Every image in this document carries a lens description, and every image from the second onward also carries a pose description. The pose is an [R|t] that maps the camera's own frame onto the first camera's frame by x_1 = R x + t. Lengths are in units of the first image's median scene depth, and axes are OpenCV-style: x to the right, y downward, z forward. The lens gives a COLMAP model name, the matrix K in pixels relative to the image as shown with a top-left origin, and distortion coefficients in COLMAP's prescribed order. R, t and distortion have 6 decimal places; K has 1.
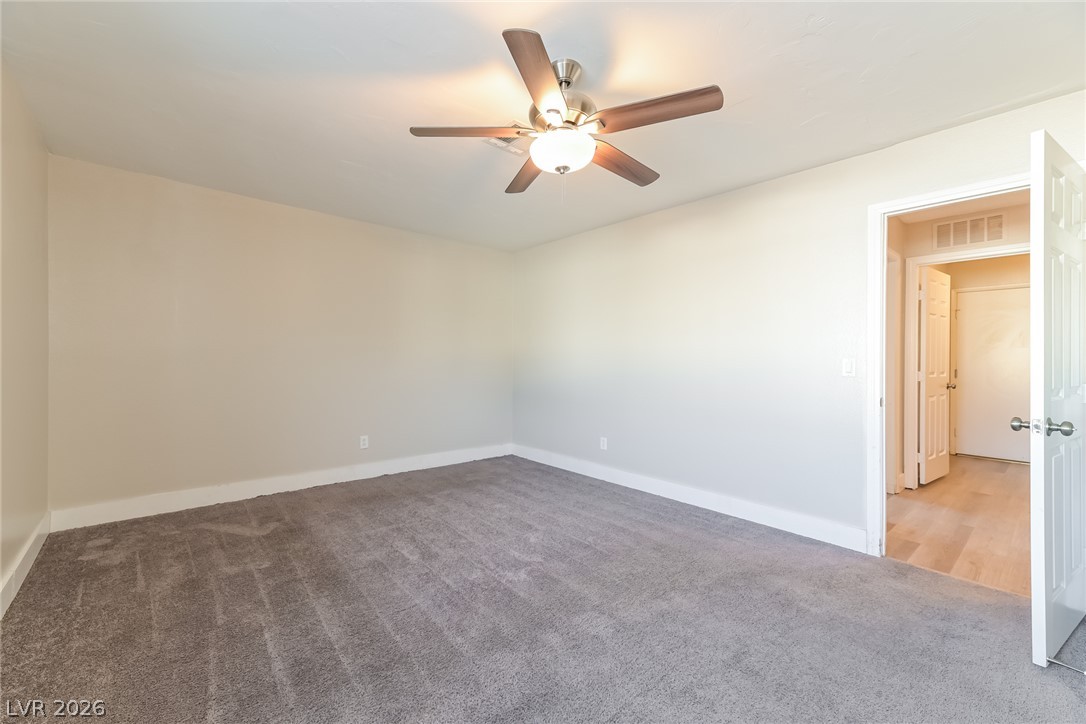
lens RADIAL K [[446.0, 0, 531.2], [0, 446.0, 363.3], [0, 0, 1]] dist [0.002323, -0.003038]
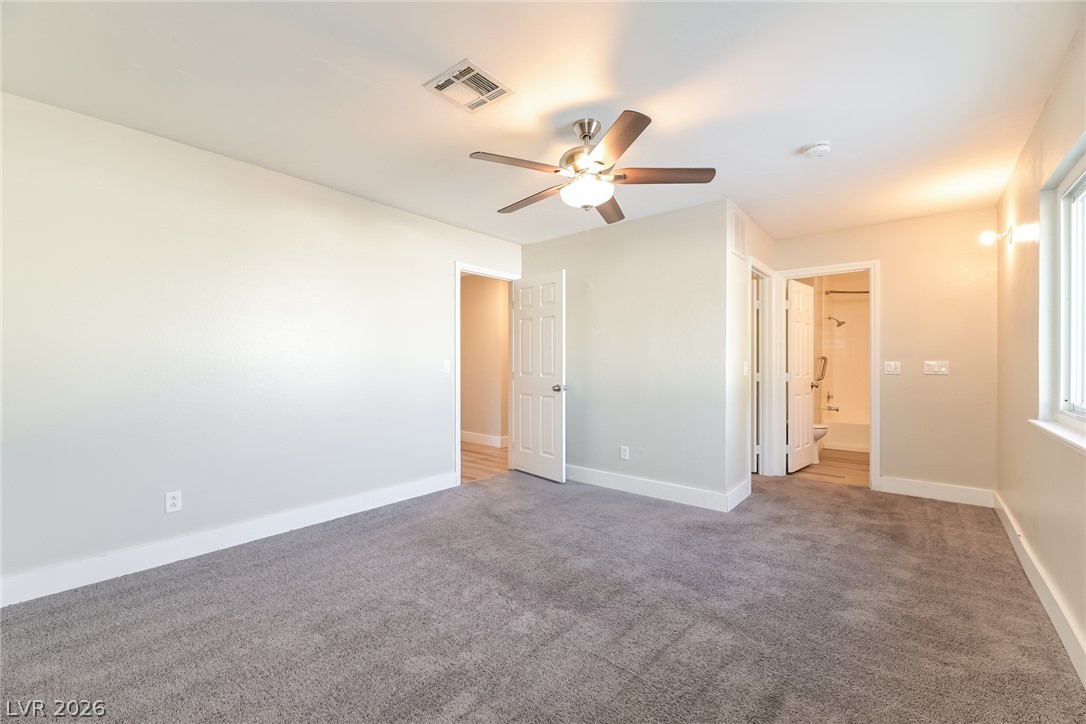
lens RADIAL K [[446.0, 0, 531.2], [0, 446.0, 363.3], [0, 0, 1]] dist [0.002323, -0.003038]
pose [[-0.148289, -0.007213, 0.988918, -0.833369], [0.015712, 0.999830, 0.009649, -0.010217], [-0.988819, 0.016968, -0.148150, 0.991373]]
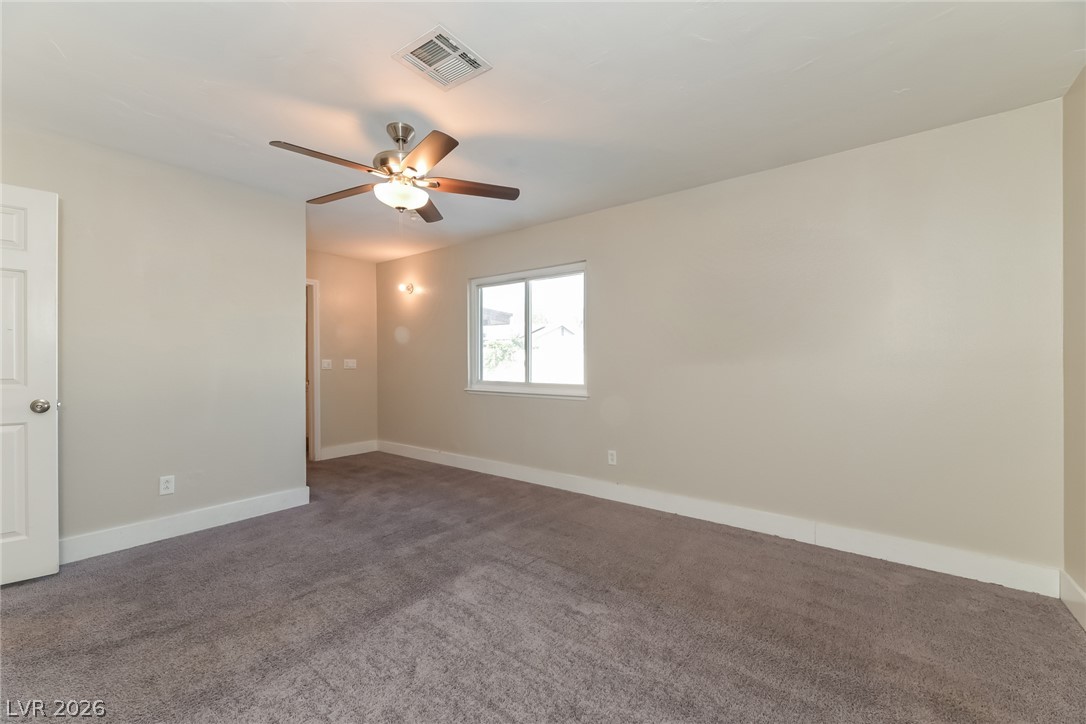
lens RADIAL K [[446.0, 0, 531.2], [0, 446.0, 363.3], [0, 0, 1]] dist [0.002323, -0.003038]
pose [[-0.982294, -0.004936, -0.187280, -0.045639], [-0.008917, 0.999752, 0.020424, -0.019211], [0.187133, 0.021733, -0.982094, 1.714993]]
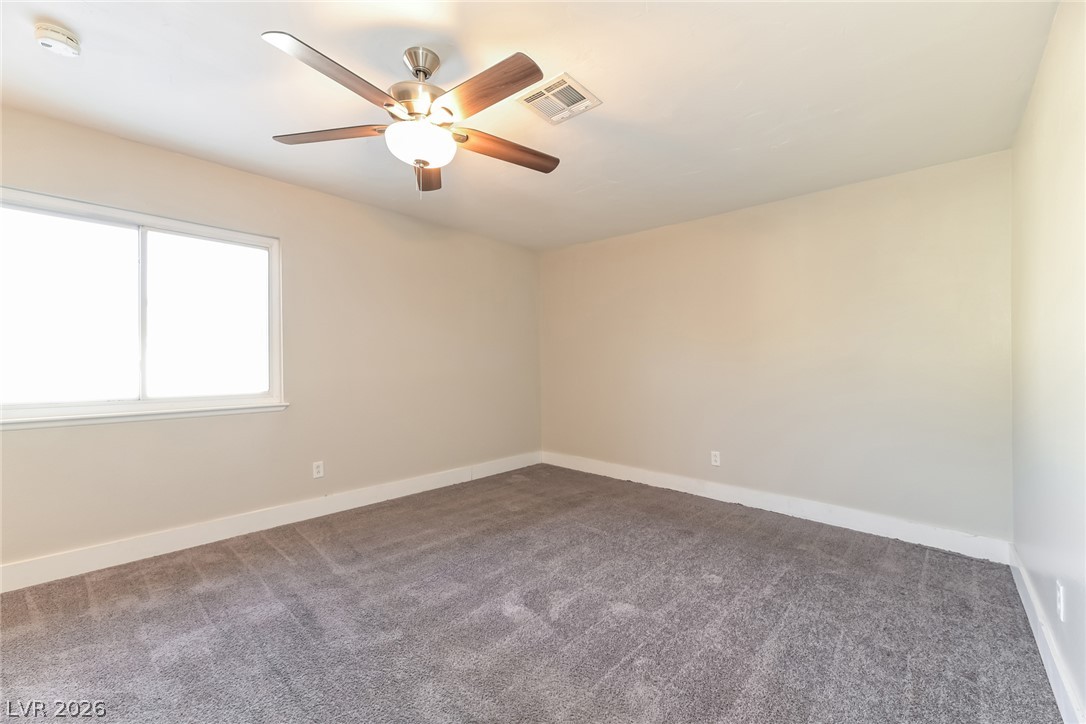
lens RADIAL K [[446.0, 0, 531.2], [0, 446.0, 363.3], [0, 0, 1]] dist [0.002323, -0.003038]
pose [[0.108621, -0.008368, -0.994048, 0.772773], [-0.021024, 0.999722, -0.010713, 0.002279], [0.993861, 0.022062, 0.108415, 0.840440]]
